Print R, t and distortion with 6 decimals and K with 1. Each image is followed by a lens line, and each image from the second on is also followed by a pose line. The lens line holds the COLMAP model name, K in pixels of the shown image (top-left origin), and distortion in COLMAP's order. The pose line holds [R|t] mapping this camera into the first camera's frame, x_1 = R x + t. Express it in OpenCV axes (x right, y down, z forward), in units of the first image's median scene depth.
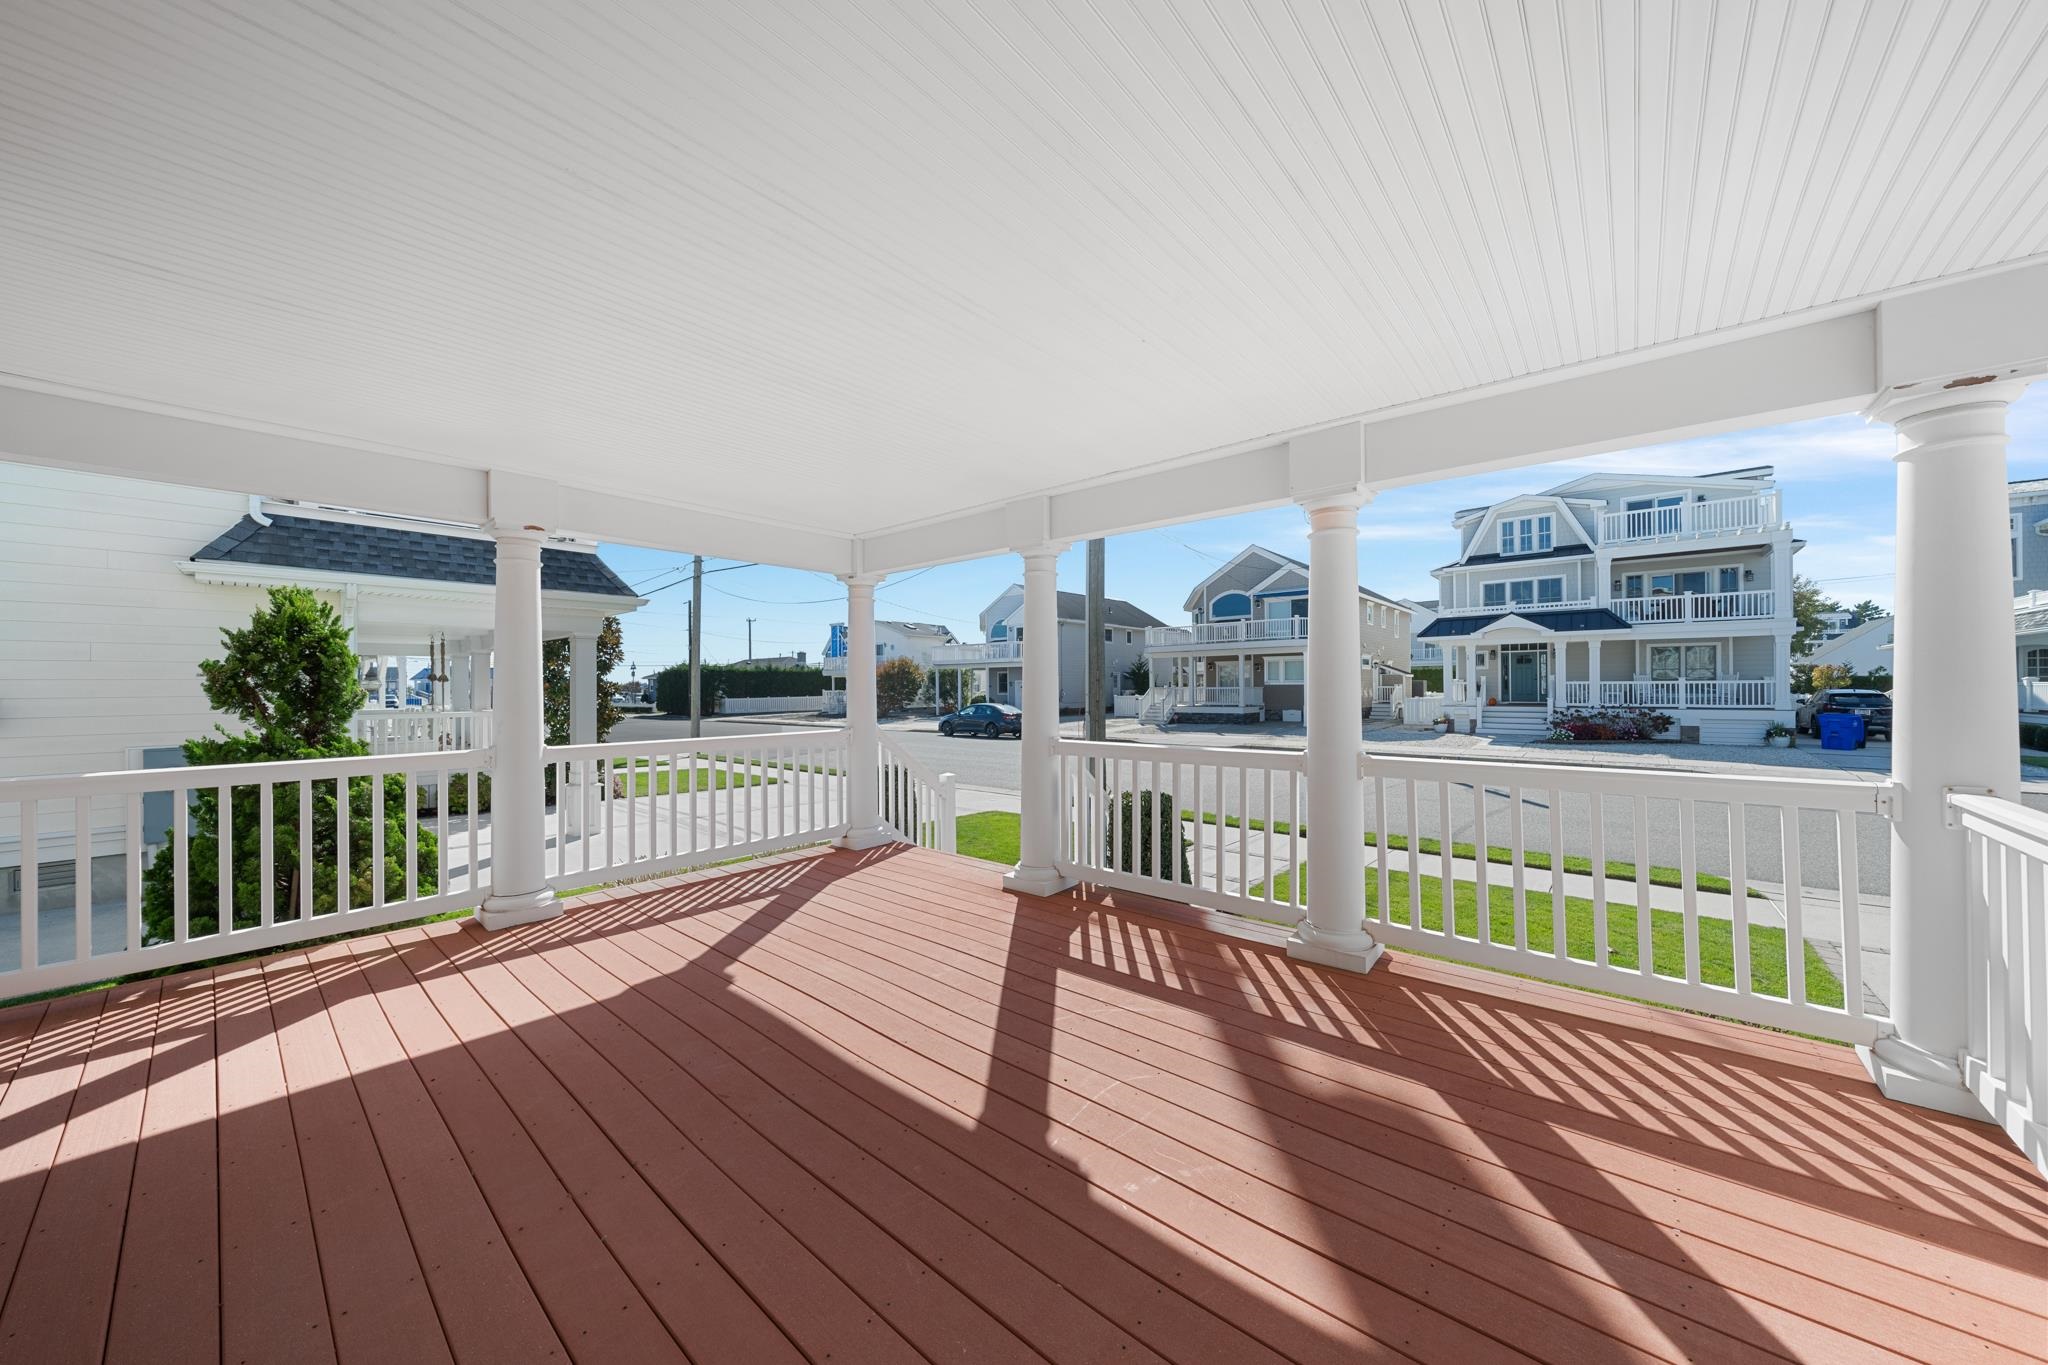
lens RADIAL K [[697.3, 0, 1030.4], [0, 697.3, 684.7], [0, 0, 1]] dist [0.010803, -0.000002]
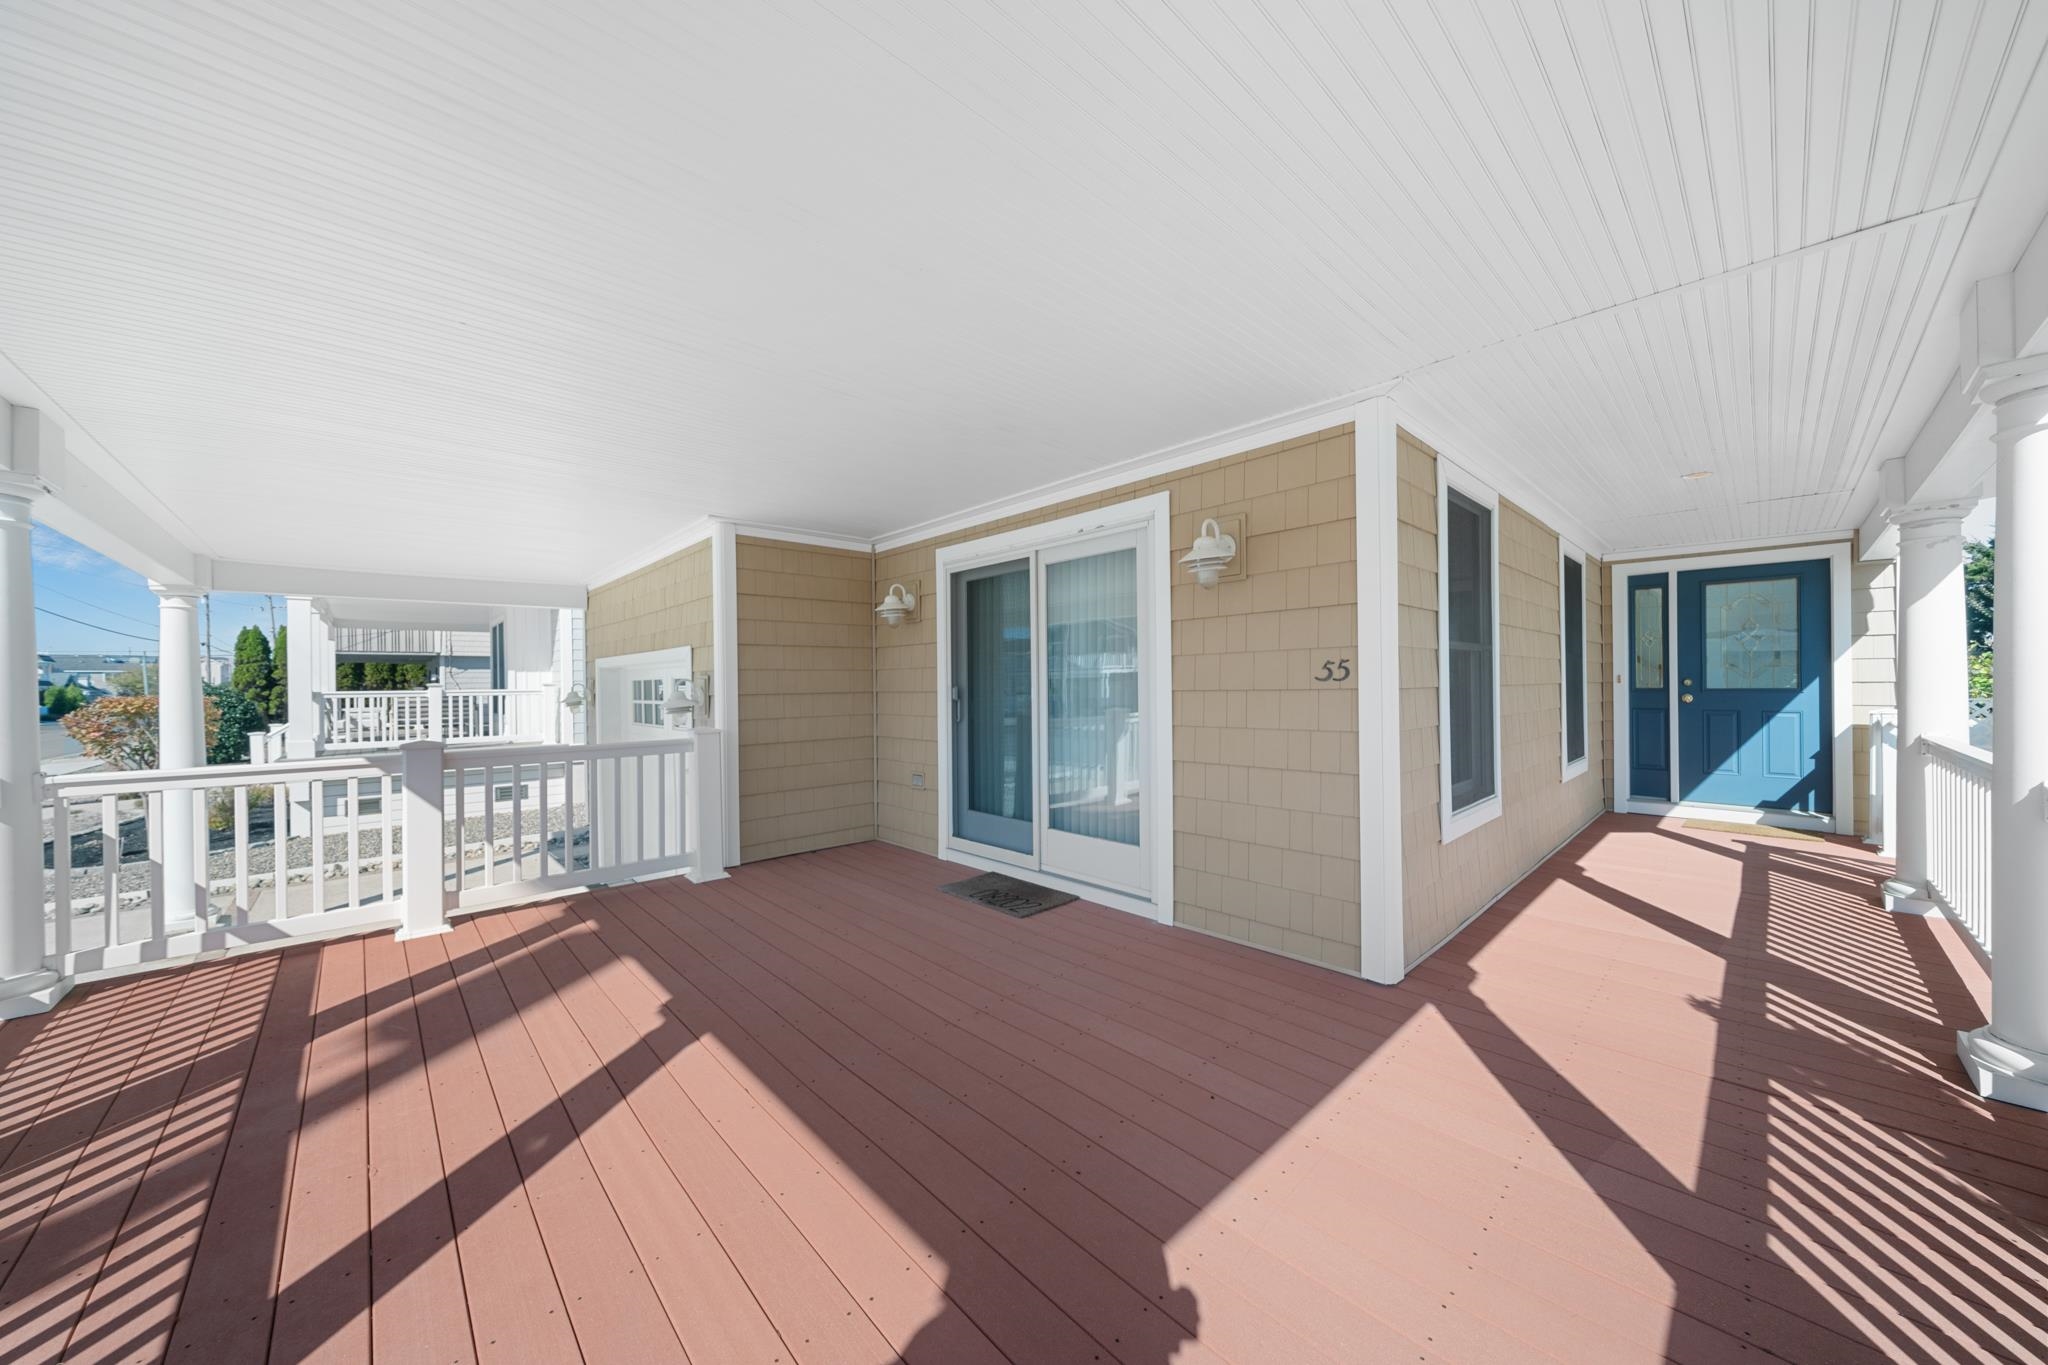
lens RADIAL K [[710.7, 0, 1024.6], [0, 710.7, 695.5], [0, 0, 1]] dist [-0.000420, -0.000059]
pose [[-0.994182, 0.021089, 0.105627, -0.177507], [0.020943, 0.999778, -0.002488, 0.006050], [-0.105656, -0.000262, -0.994403, 0.485986]]
